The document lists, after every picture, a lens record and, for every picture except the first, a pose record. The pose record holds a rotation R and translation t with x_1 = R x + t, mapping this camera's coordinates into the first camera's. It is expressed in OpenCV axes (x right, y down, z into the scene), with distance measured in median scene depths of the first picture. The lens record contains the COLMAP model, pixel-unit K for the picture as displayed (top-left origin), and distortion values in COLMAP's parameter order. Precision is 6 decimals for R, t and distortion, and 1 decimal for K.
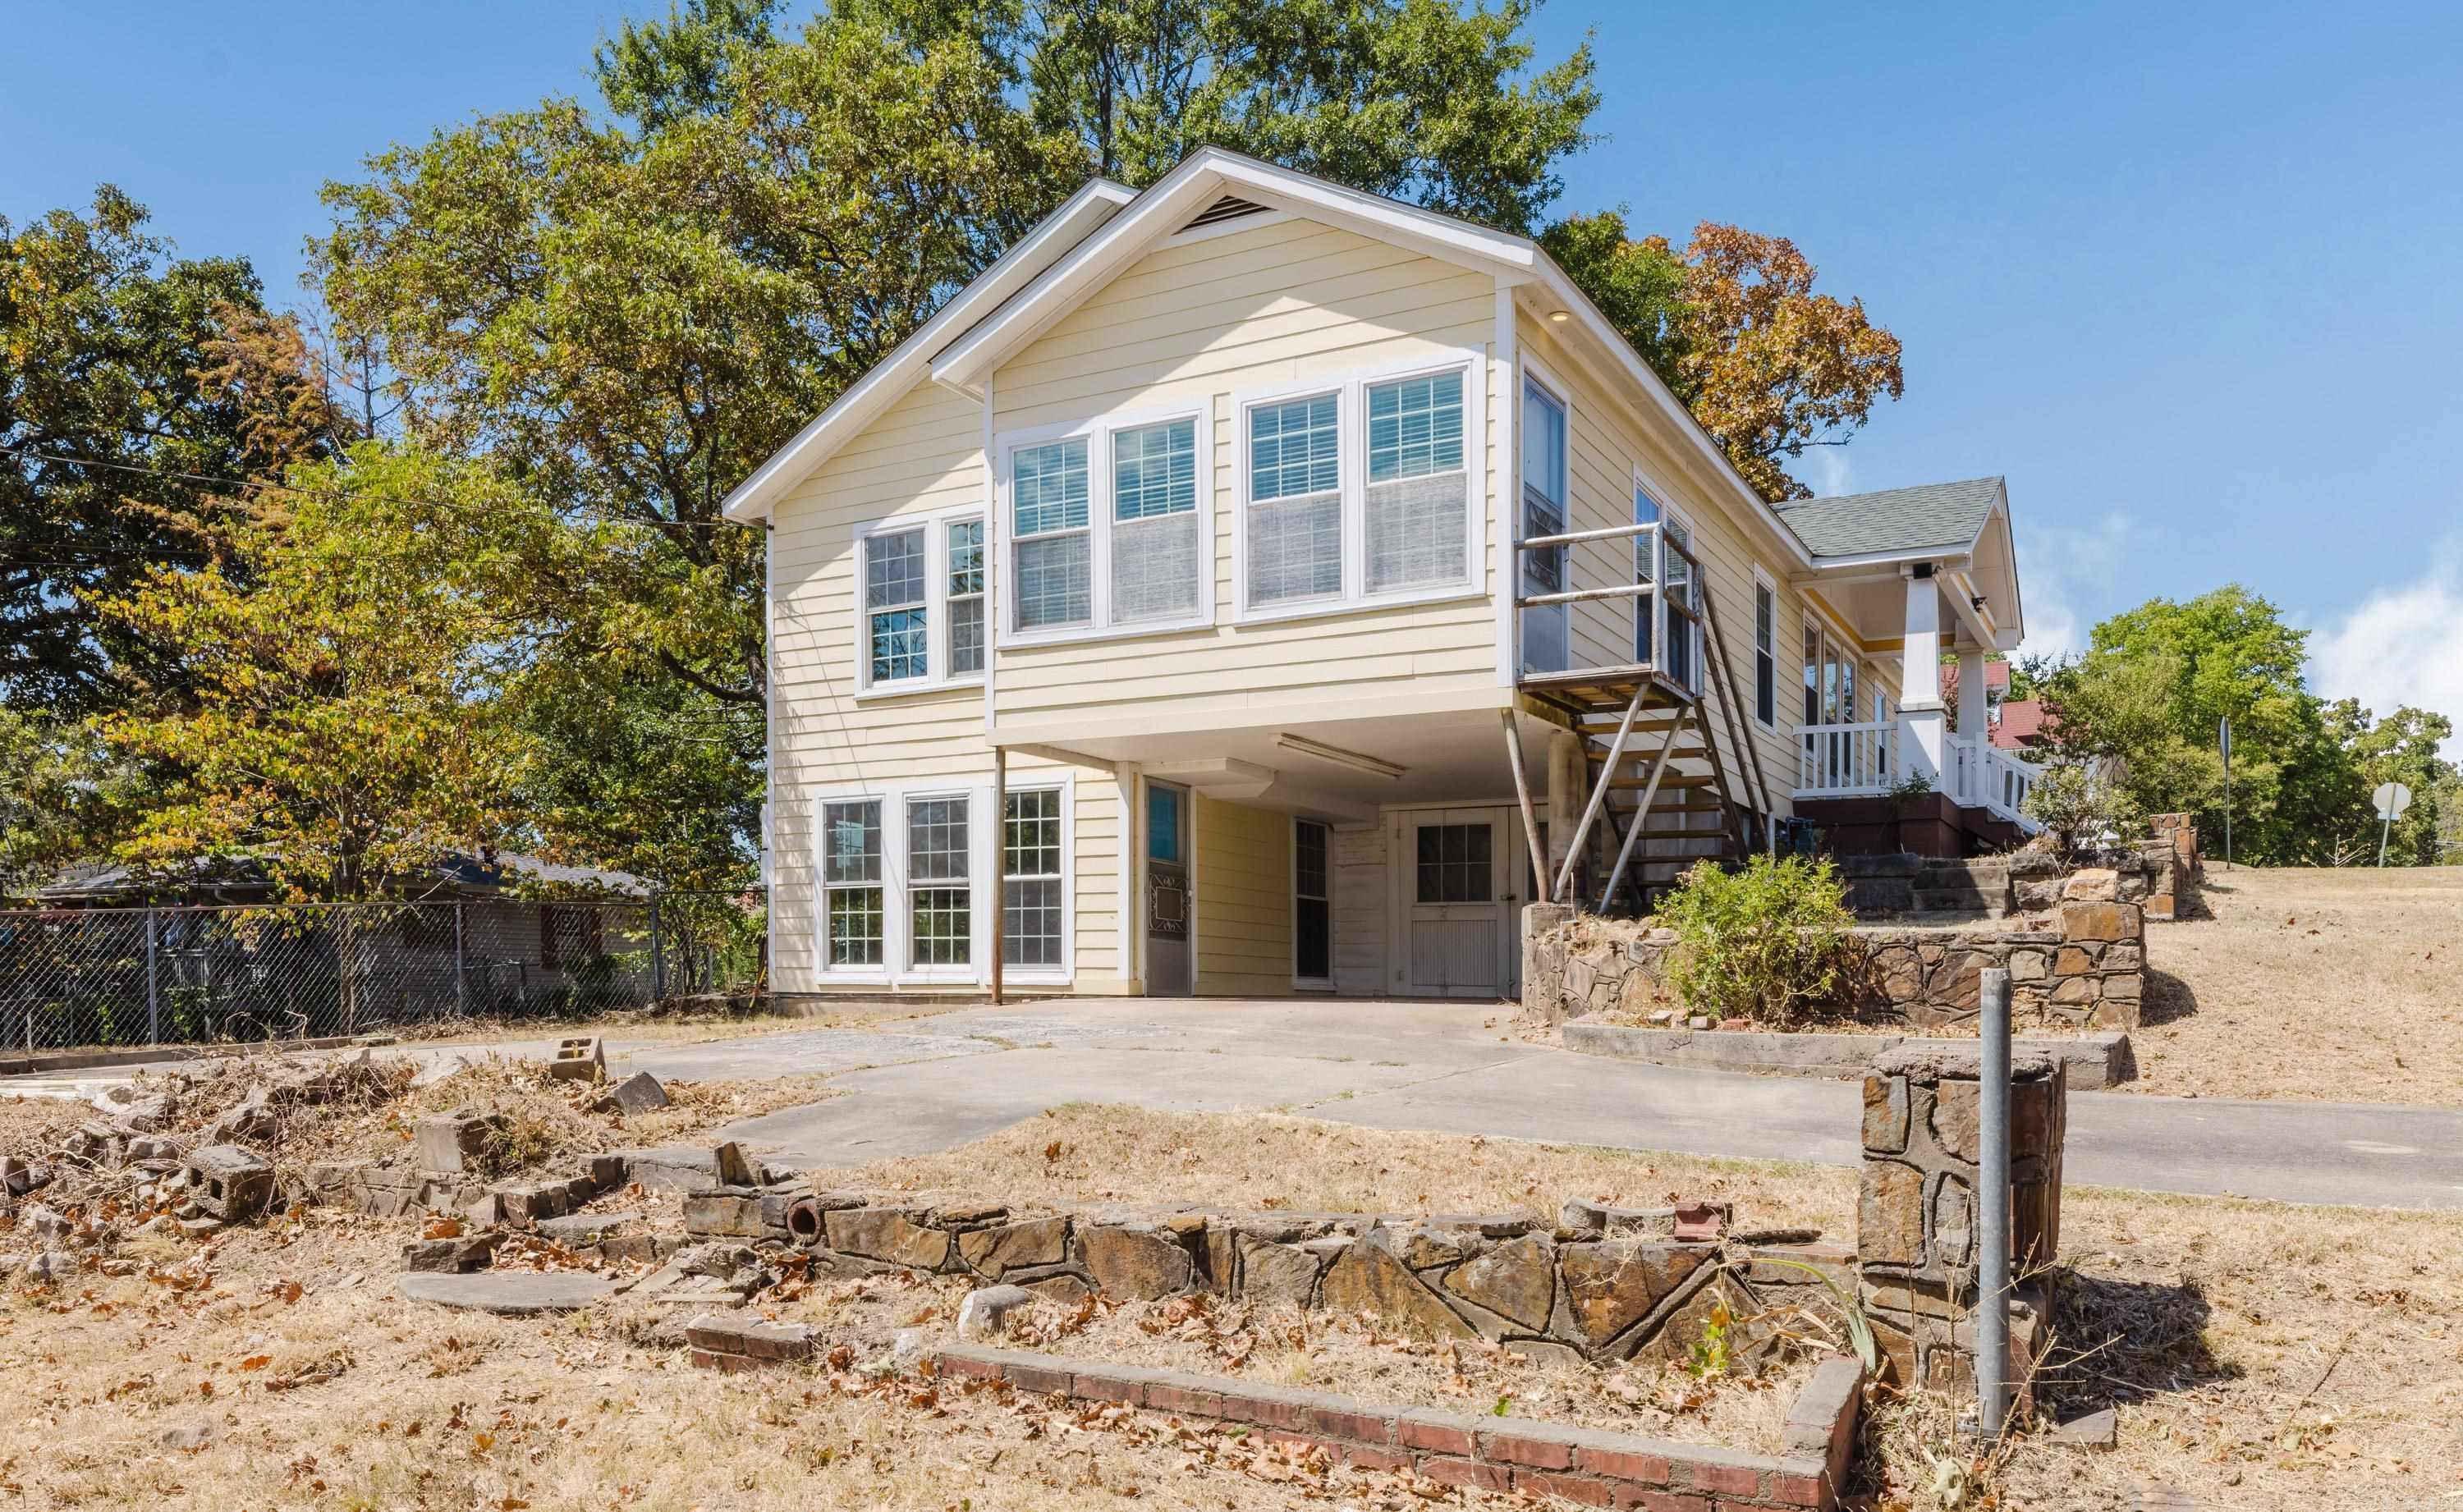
lens RADIAL K [[1556.3, 0, 1305.1], [0, 1556.3, 847.9], [0, 0, 1]] dist [-0.007208, -0.000012]
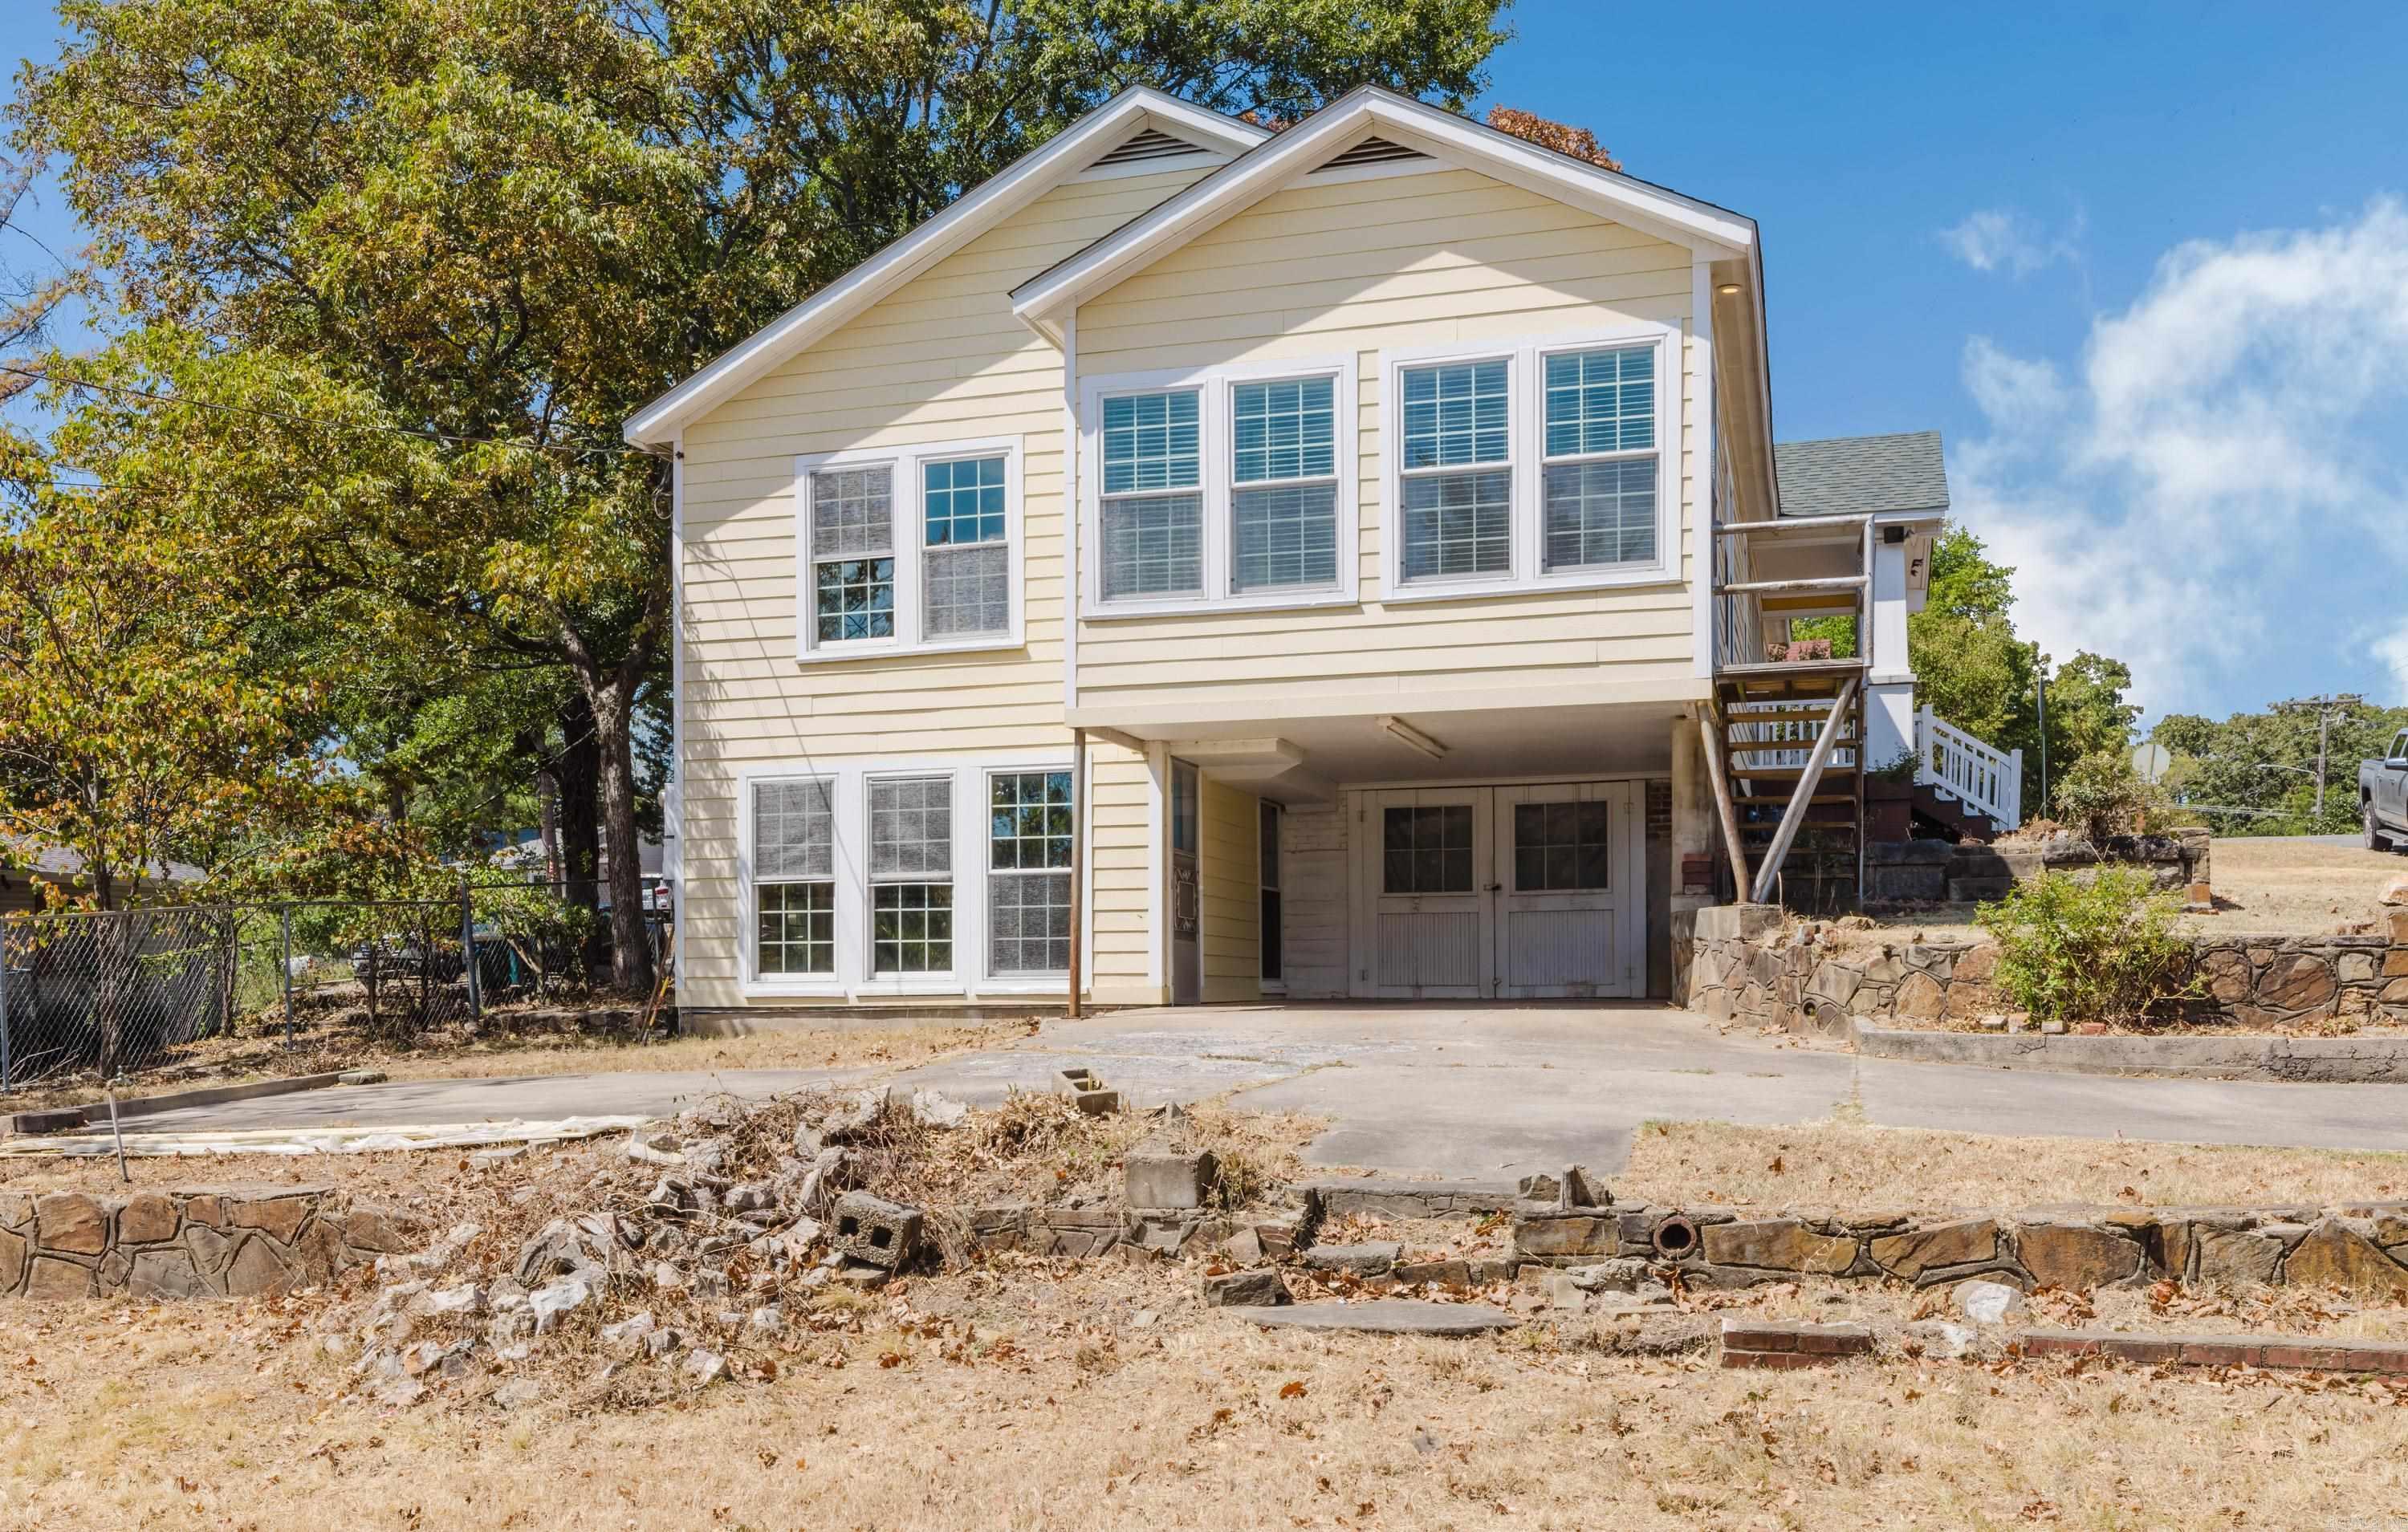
lens RADIAL K [[1910.1, 0, 1191.7], [0, 1910.1, 790.4], [0, 0, 1]] dist [0.002501, -0.001154]
pose [[0.984154, 0.002008, 0.177303, -0.354612], [-0.000398, 0.999958, -0.009119, -0.021187], [-0.177314, 0.008904, 0.984114, -0.092271]]
